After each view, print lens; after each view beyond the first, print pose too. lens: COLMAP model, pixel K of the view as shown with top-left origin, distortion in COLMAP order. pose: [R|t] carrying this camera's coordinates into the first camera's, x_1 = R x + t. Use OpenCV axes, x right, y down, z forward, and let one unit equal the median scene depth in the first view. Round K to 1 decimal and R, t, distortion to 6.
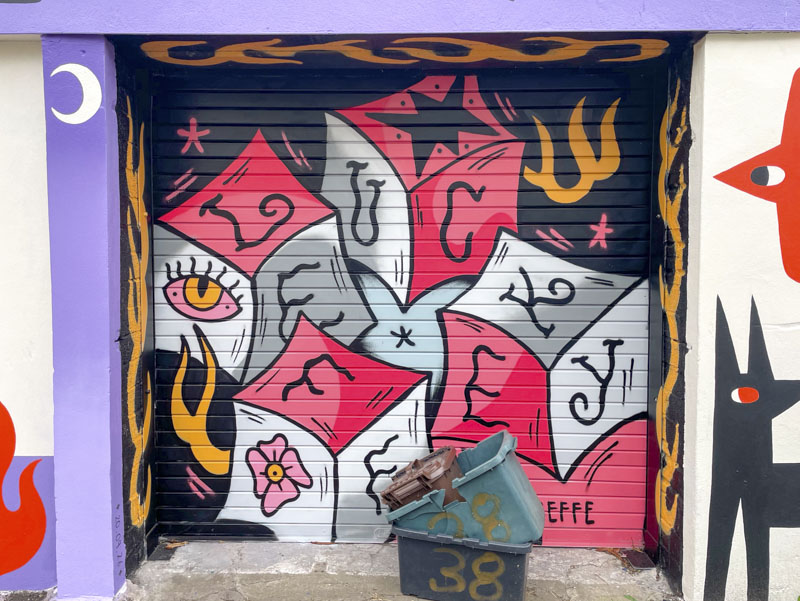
lens RADIAL K [[674.5, 0, 400.2], [0, 674.5, 302.9], [0, 0, 1]] dist [0.016927, 0.002823]
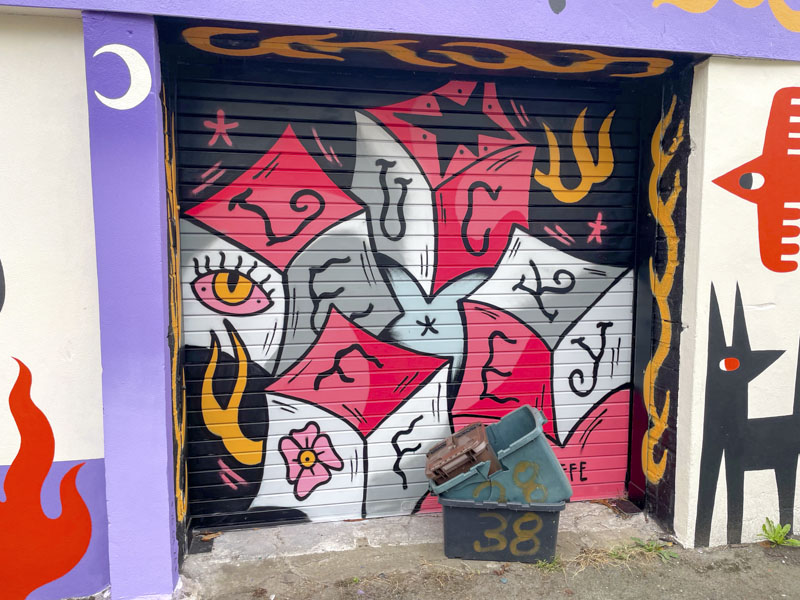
lens RADIAL K [[607.6, 0, 443.9], [0, 607.6, 325.5], [0, 0, 1]] dist [0.036400, -0.037501]
pose [[0.975207, -0.030098, 0.219237, -0.191456], [0.019219, 0.998484, 0.051587, 0.000752], [-0.220457, -0.046094, 0.974307, 0.044965]]
